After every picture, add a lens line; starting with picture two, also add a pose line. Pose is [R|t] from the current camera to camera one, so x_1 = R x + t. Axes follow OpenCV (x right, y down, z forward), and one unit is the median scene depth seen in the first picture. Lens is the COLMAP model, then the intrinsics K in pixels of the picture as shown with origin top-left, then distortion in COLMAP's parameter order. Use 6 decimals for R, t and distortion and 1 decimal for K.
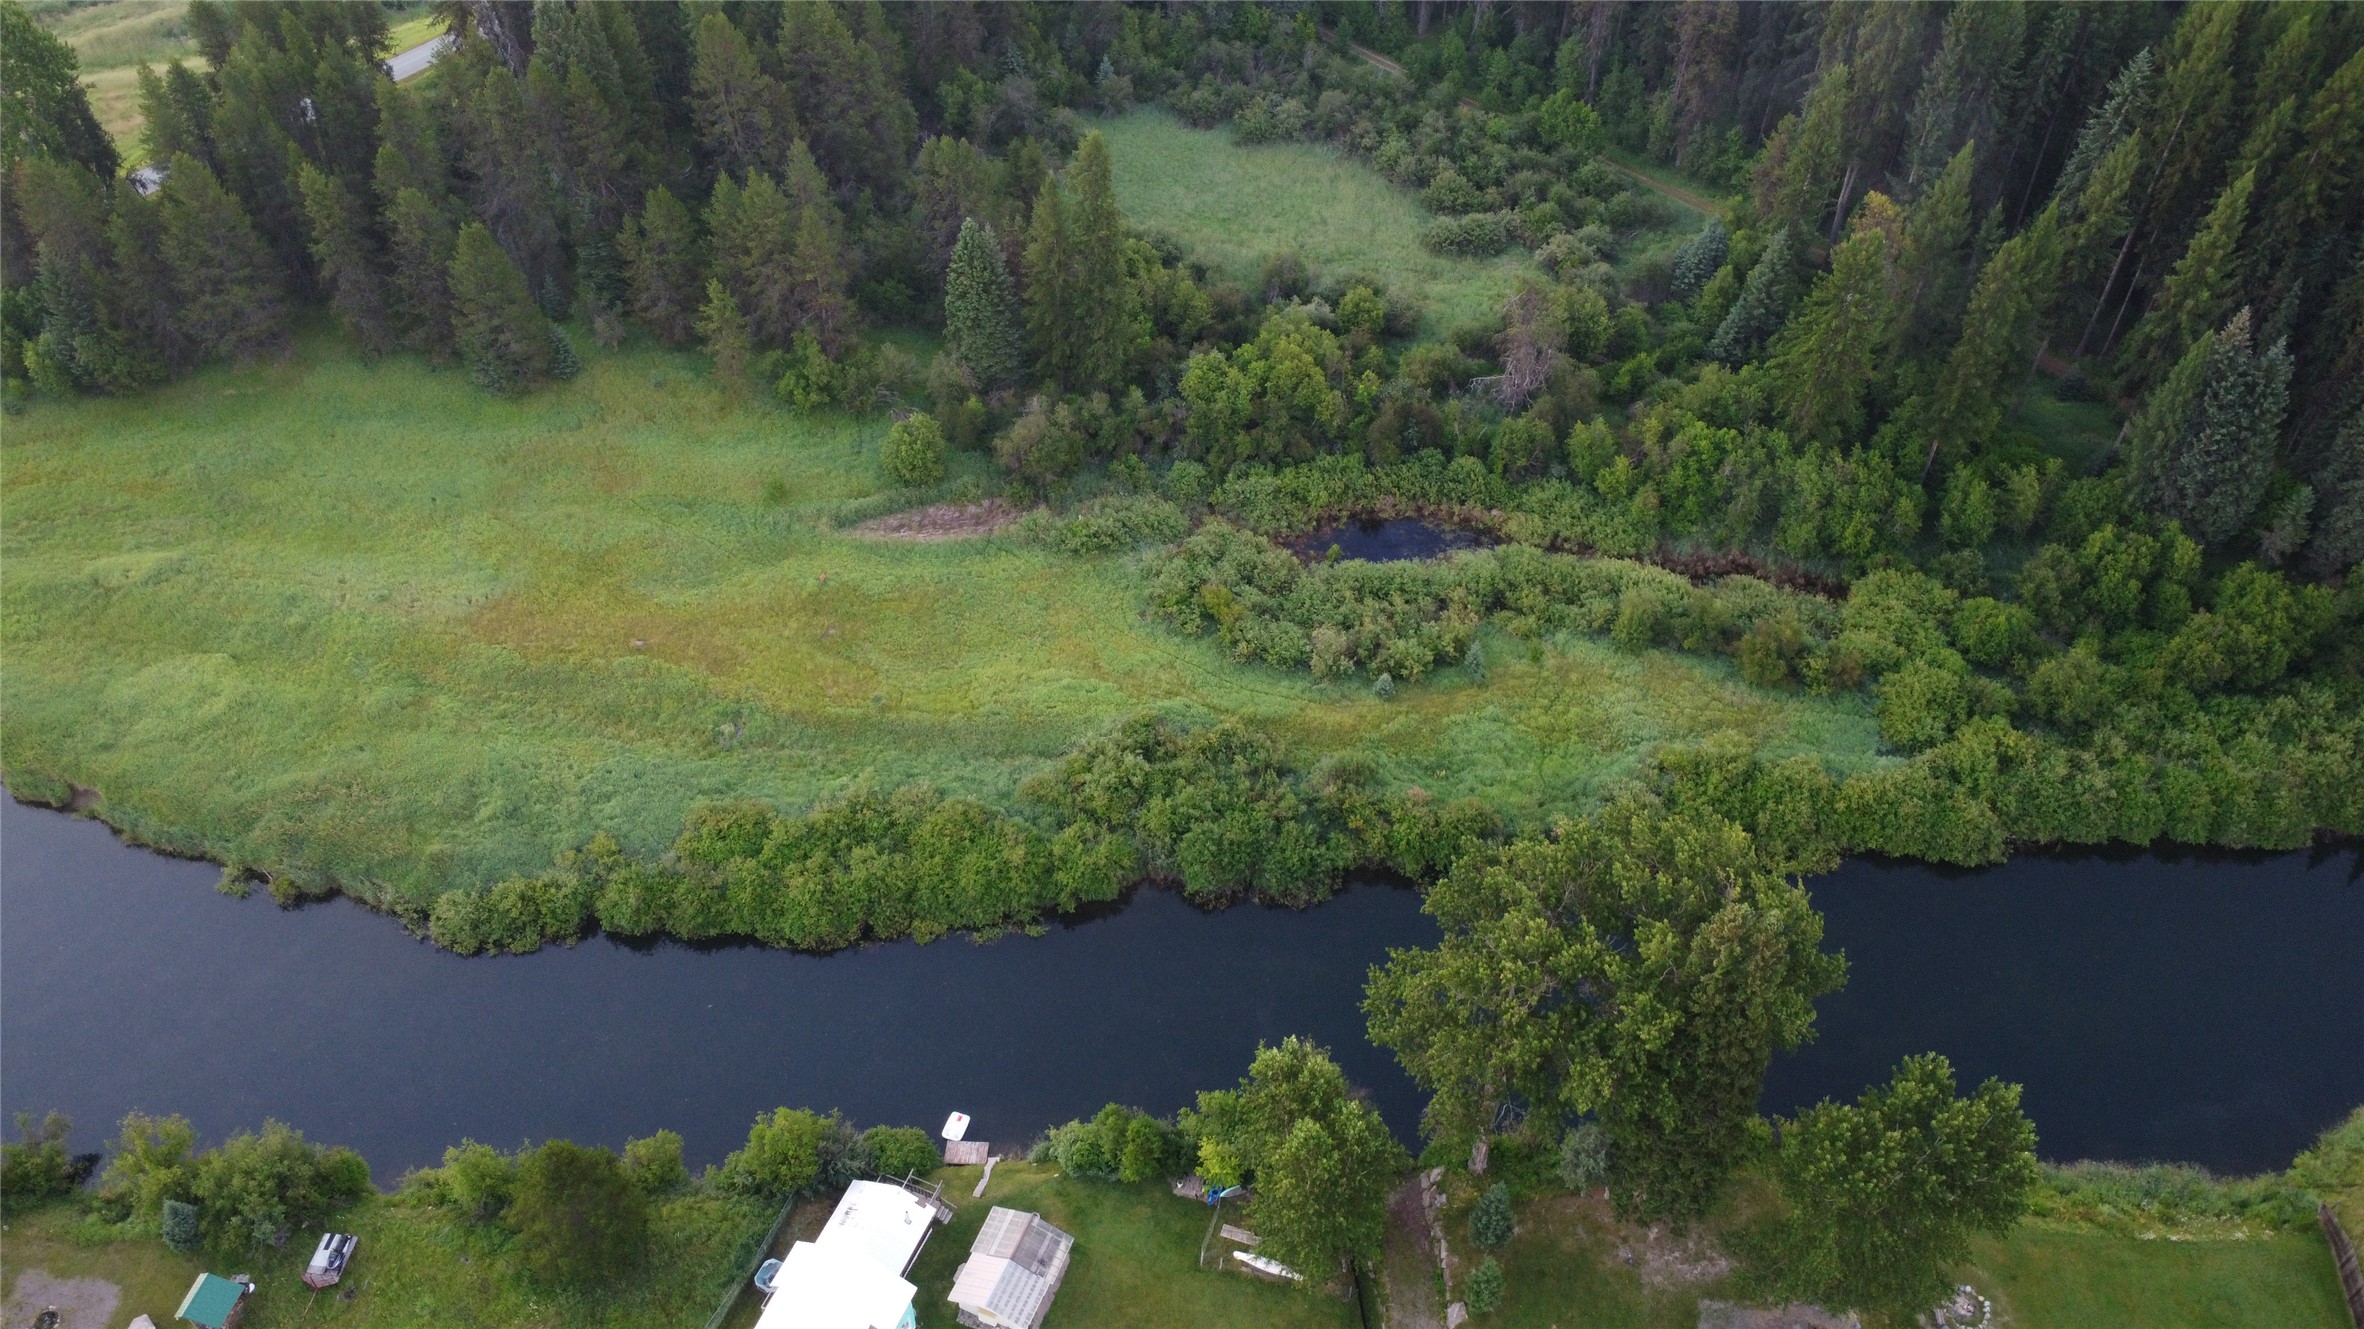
lens RADIAL K [[1774.7, 0, 1157.5], [0, 1774.7, 673.0], [0, 0, 1]] dist [0.002360, -0.001046]
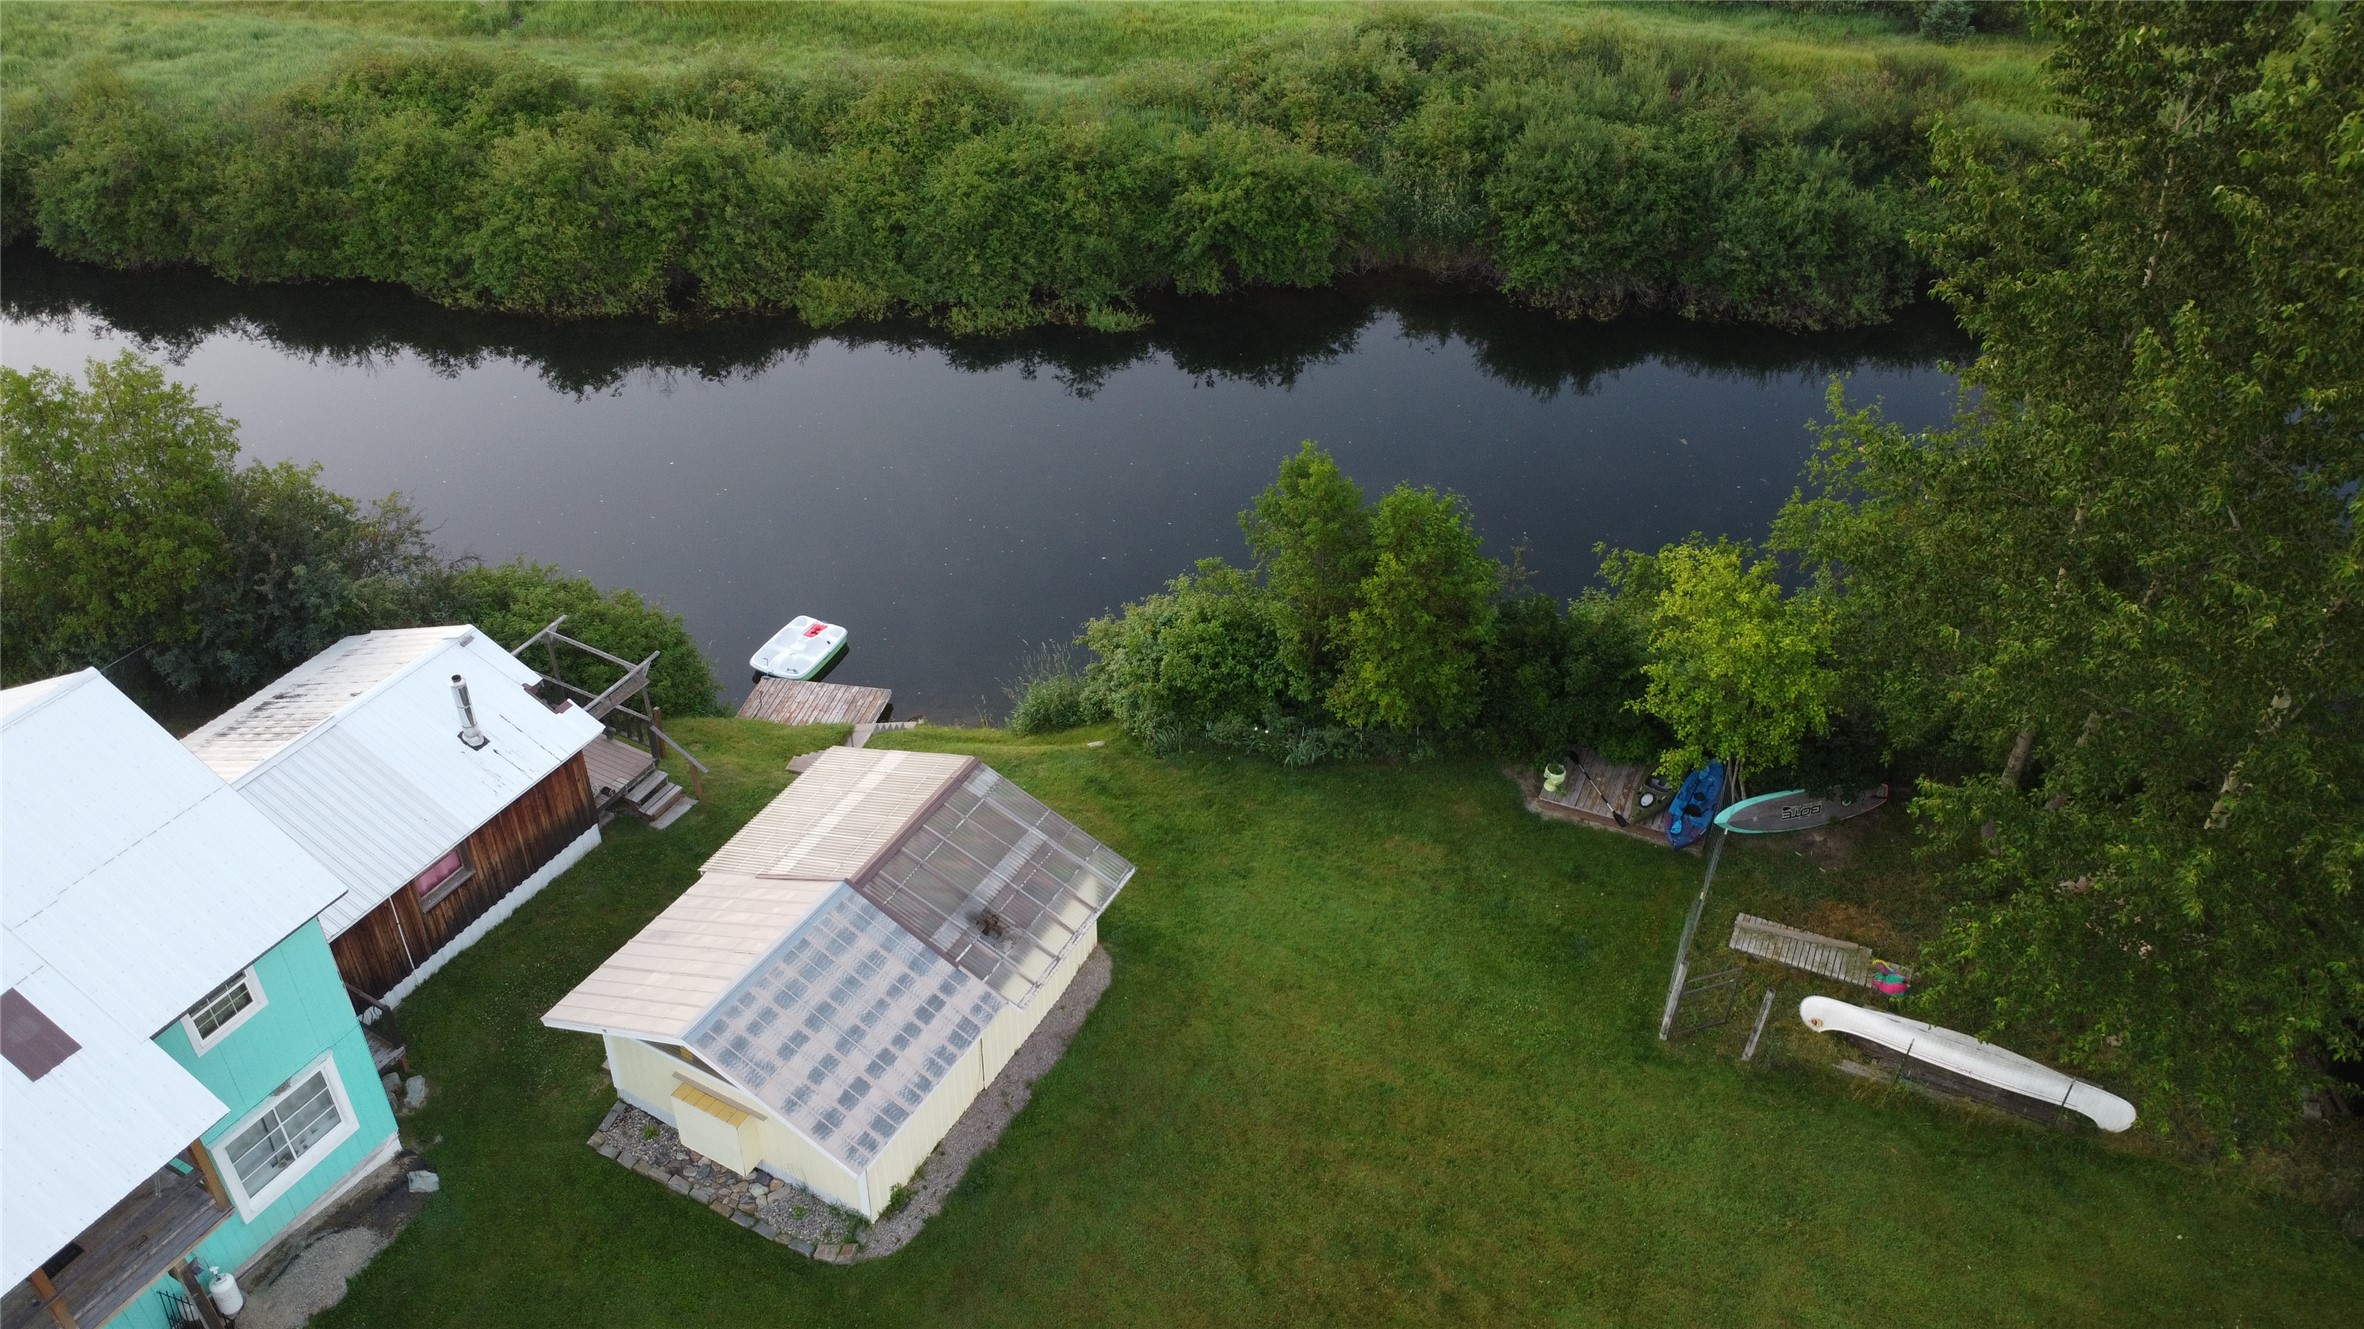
lens RADIAL K [[1774.7, 0, 1164.0], [0, 1774.7, 667.0], [0, 0, 1]] dist [0.002360, -0.001046]
pose [[0.994060, 0.074574, -0.079265, -0.021931], [-0.085173, 0.986474, -0.140053, 0.271612], [0.067749, 0.145973, 0.986966, 0.634703]]
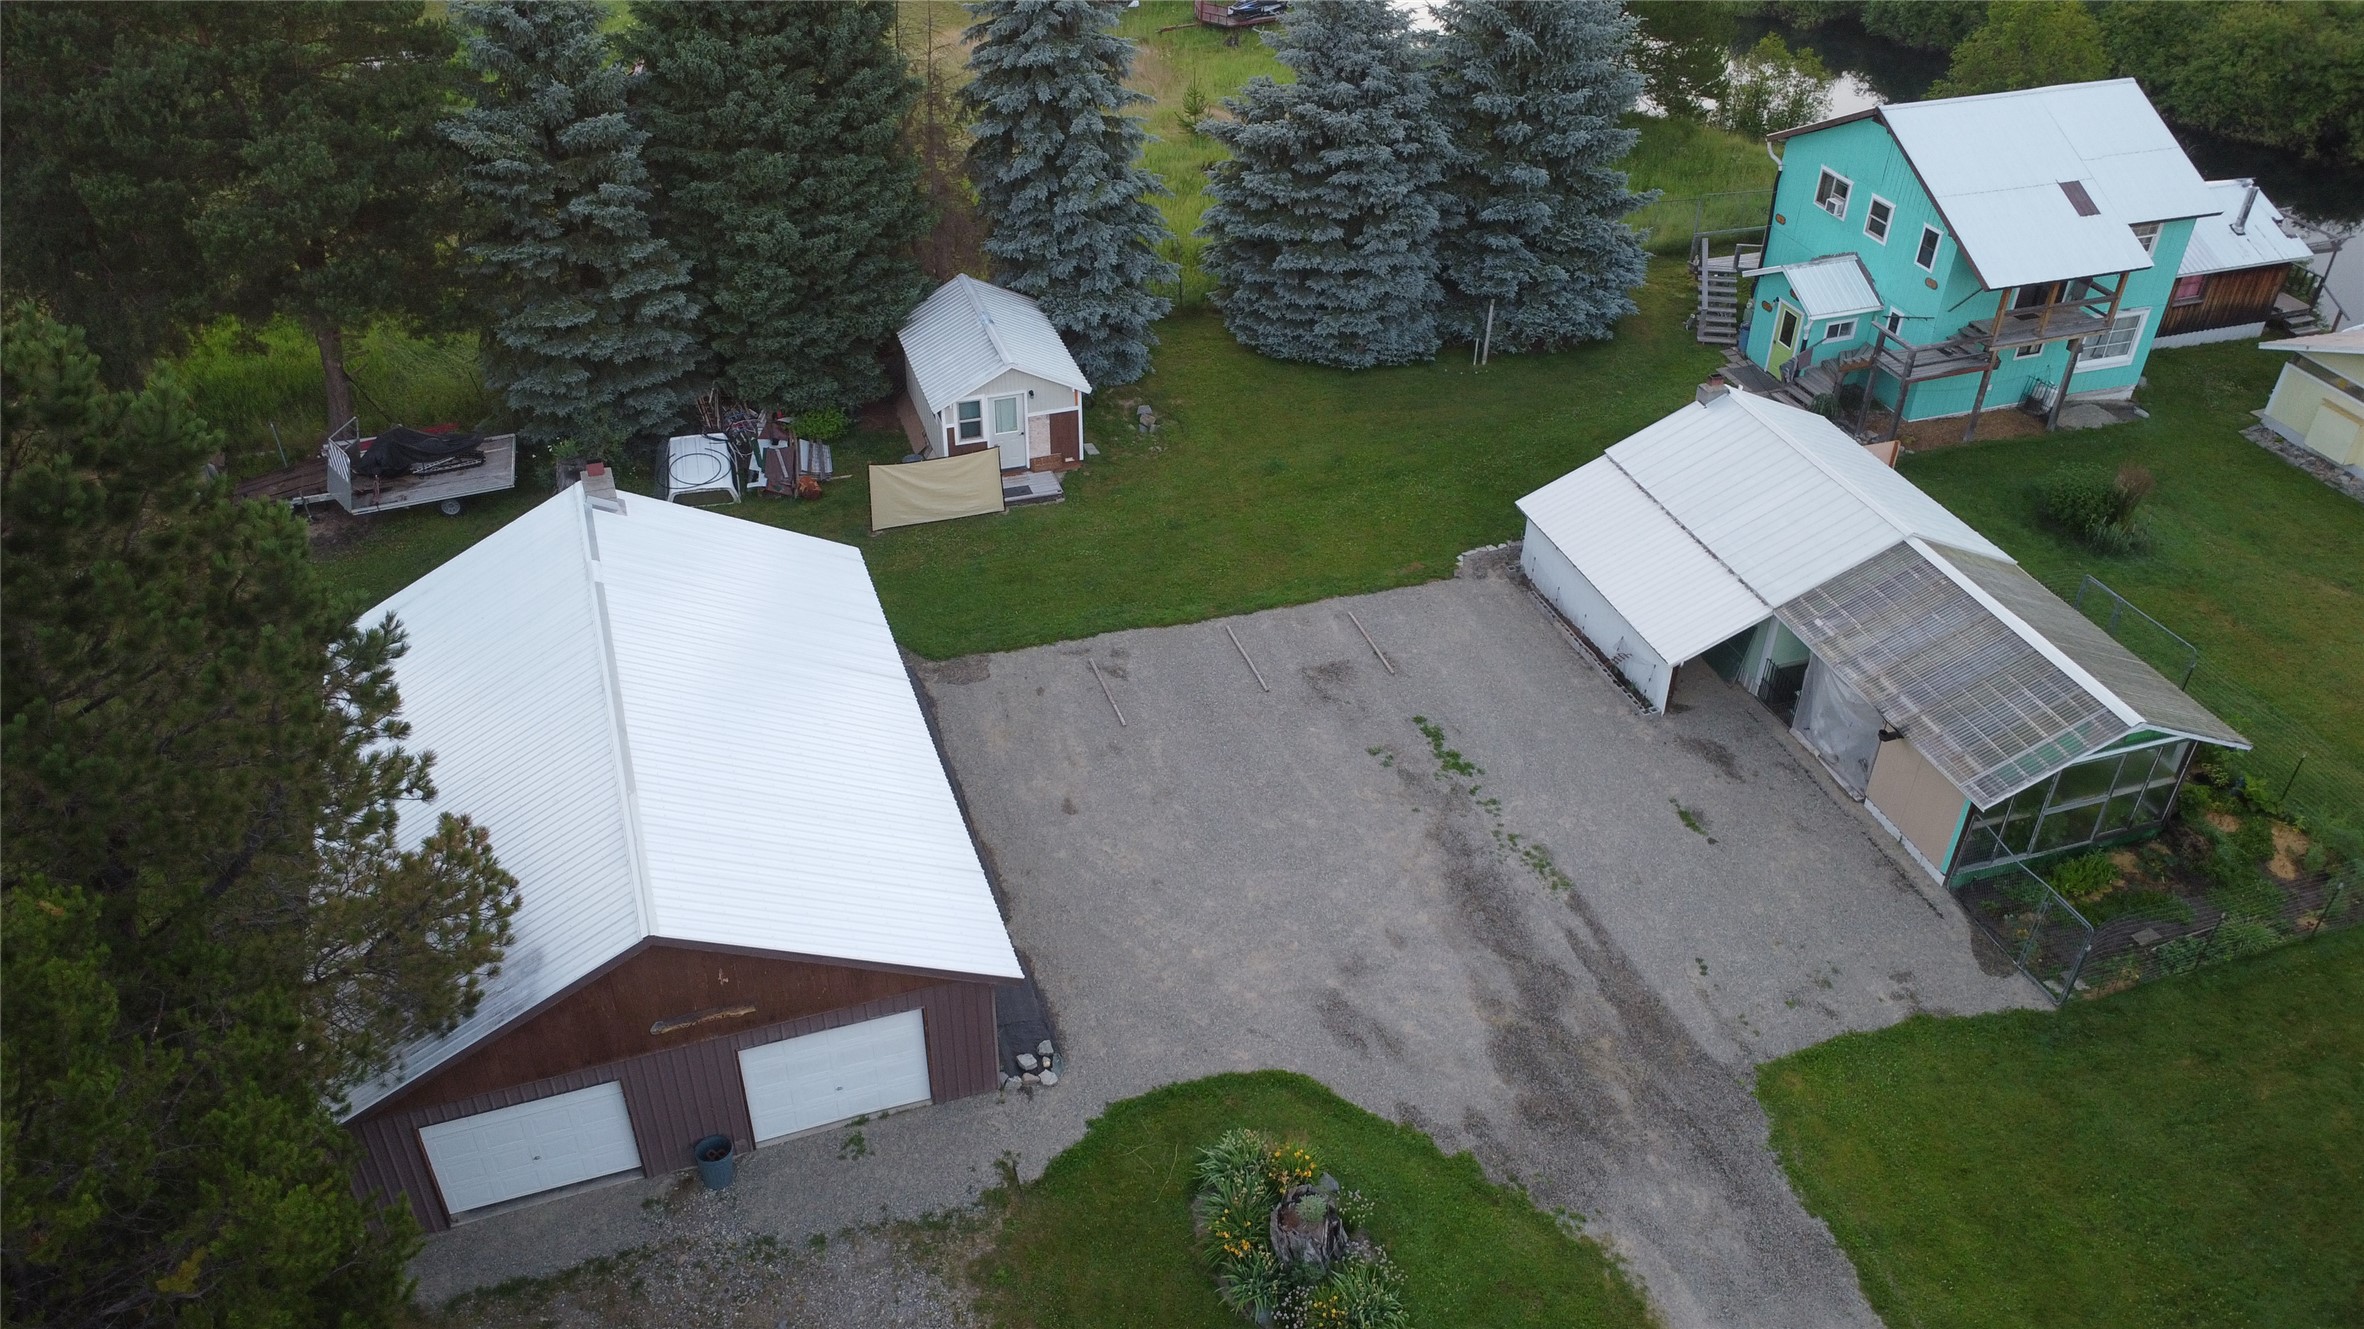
lens RADIAL K [[1774.7, 0, 1176.8], [0, 1774.7, 679.2], [0, 0, 1]] dist [0.002360, -0.001046]
pose [[0.652277, 0.444355, -0.614071, -0.001444], [-0.542378, 0.839548, 0.031393, 0.431368], [0.529492, 0.312582, 0.788626, 0.481413]]
